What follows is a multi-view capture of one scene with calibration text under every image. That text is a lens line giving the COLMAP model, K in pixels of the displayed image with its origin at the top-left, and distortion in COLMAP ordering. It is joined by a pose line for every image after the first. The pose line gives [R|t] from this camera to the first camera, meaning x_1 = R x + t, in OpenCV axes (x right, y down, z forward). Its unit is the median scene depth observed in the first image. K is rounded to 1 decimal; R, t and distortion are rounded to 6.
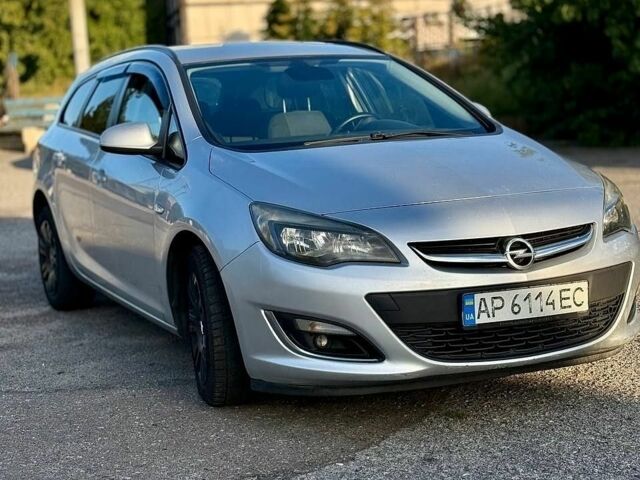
lens RADIAL K [[1199.6, 0, 320.0], [0, 1199.6, 240.0], [0, 0, 1]] dist [0.177415, -0.071114]
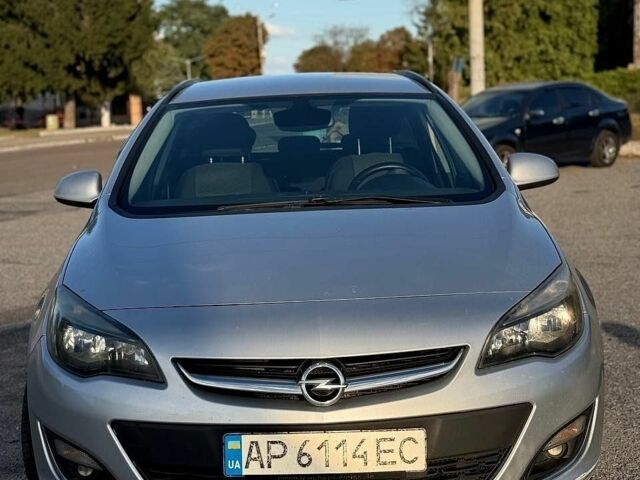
lens RADIAL K [[1199.6, 0, 320.0], [0, 1199.6, 240.0], [0, 0, 1]] dist [0.177415, -0.071114]
pose [[0.917609, 0.058953, -0.393089, 0.448358], [-0.057974, 0.998215, 0.014374, -0.087698], [0.393235, 0.009600, 0.919388, 0.314604]]
